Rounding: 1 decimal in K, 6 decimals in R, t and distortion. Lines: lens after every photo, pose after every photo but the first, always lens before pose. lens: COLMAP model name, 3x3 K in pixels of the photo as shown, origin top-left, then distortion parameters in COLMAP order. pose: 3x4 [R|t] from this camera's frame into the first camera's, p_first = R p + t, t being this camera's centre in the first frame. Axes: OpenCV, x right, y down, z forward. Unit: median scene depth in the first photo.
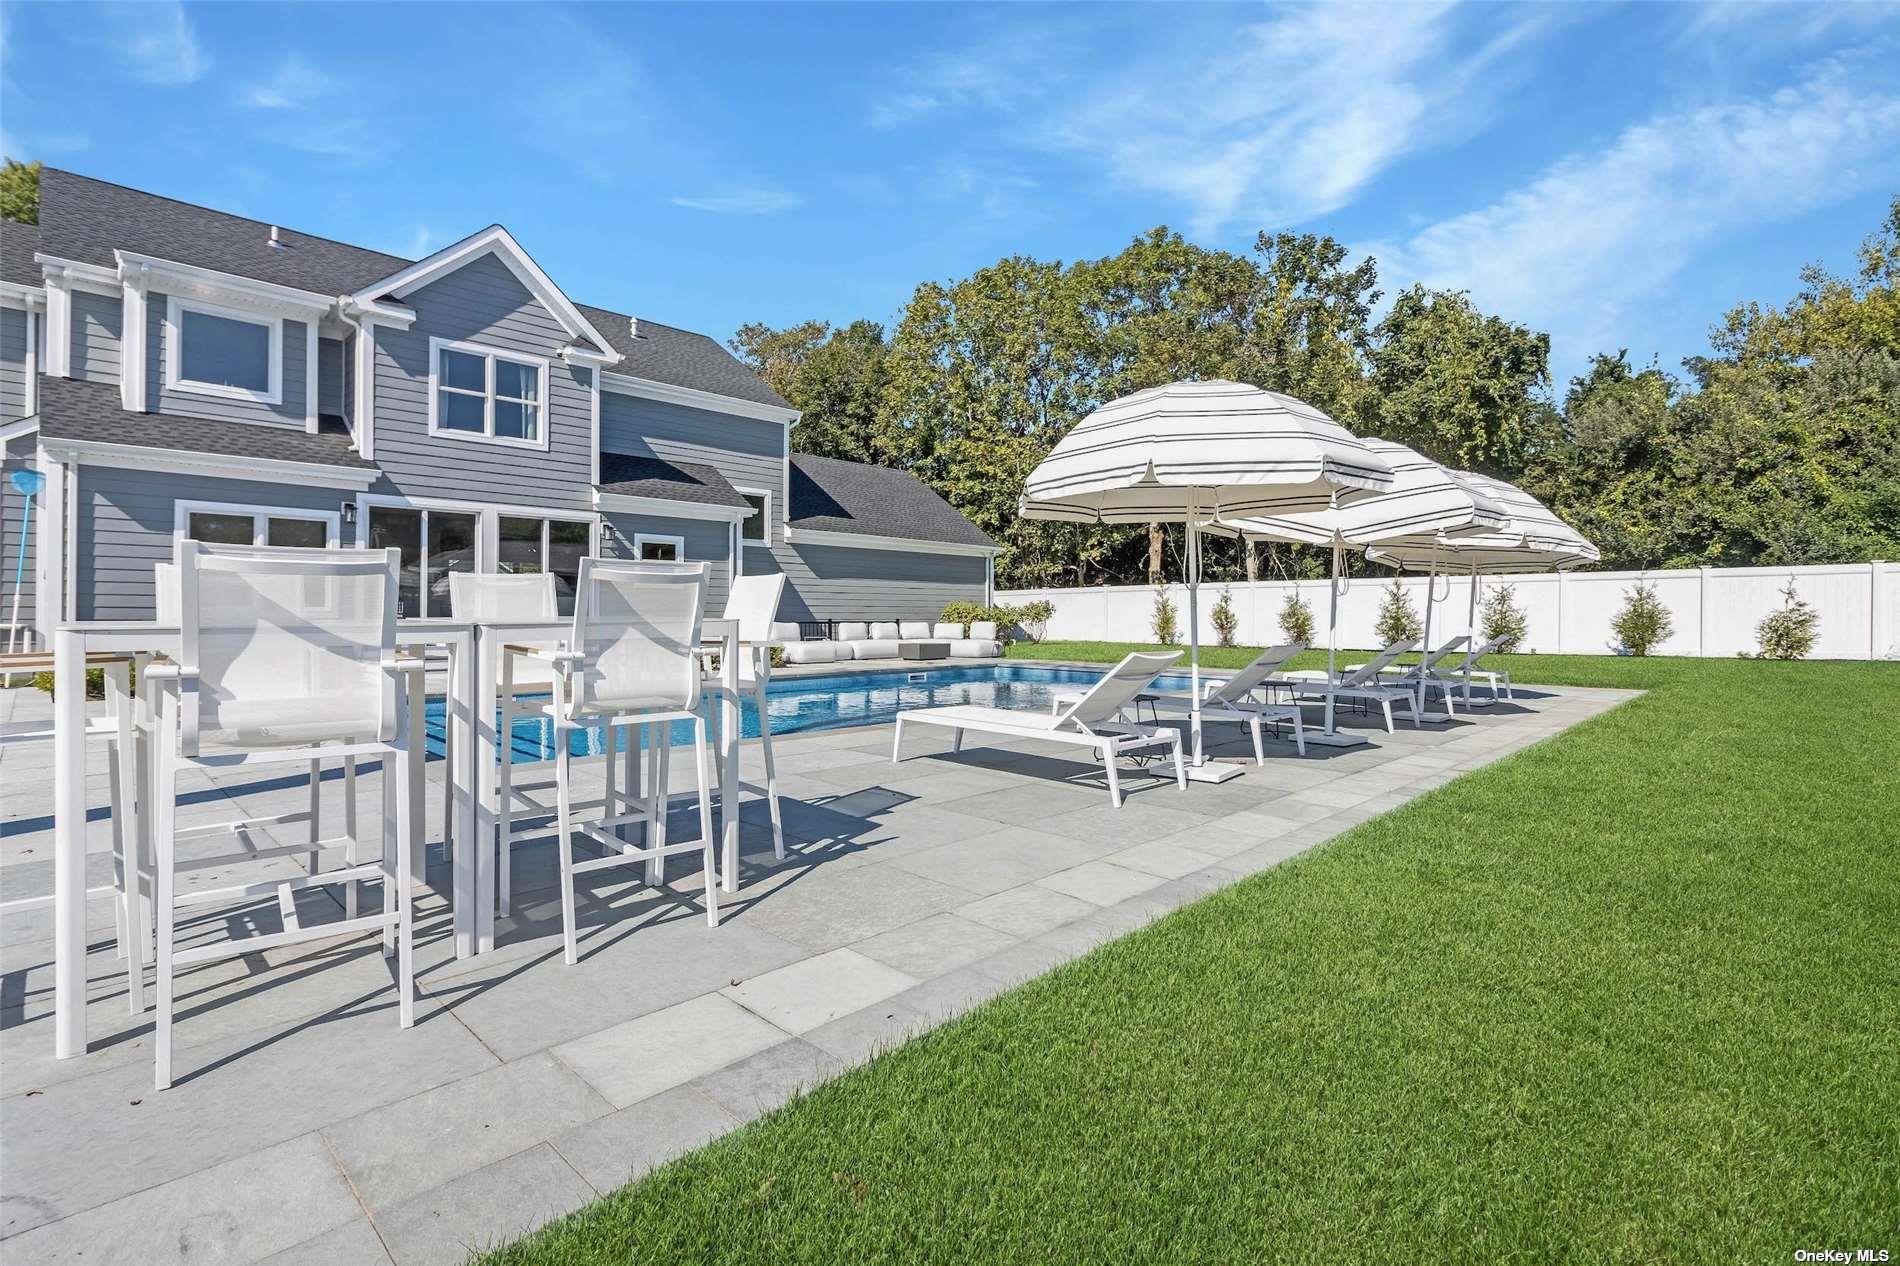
lens RADIAL K [[895.8, 0, 949.3], [0, 895.8, 609.7], [0, 0, 1]] dist [0.001137, 0.000046]
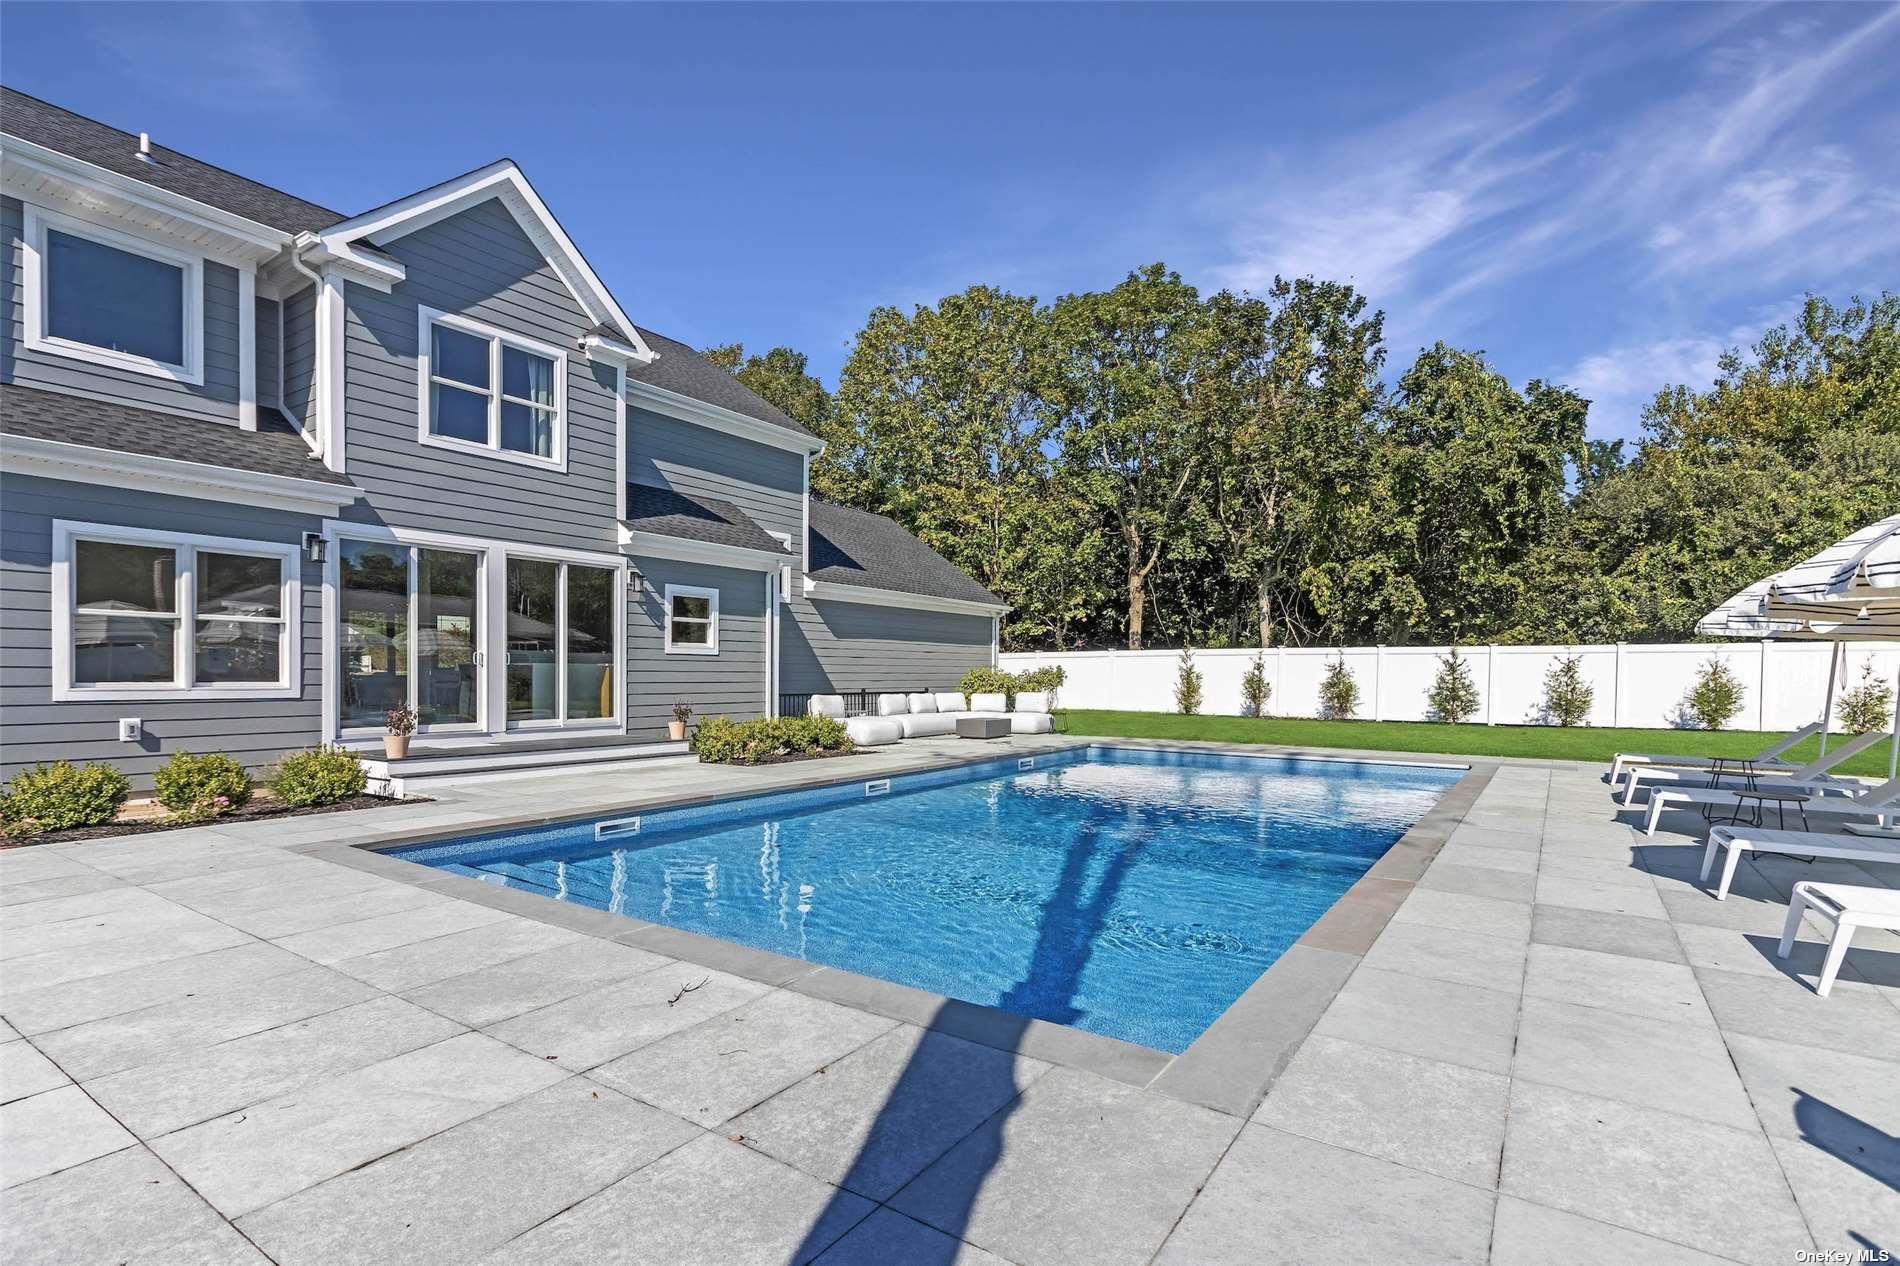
lens RADIAL K [[910.9, 0, 950.0], [0, 910.9, 684.9], [0, 0, 1]] dist [0.000463, 0.000184]
pose [[0.983509, 0.002419, 0.180844, -0.260603], [-0.006459, 0.999743, 0.021753, -0.016372], [-0.180745, -0.022563, 0.983271, 0.175717]]
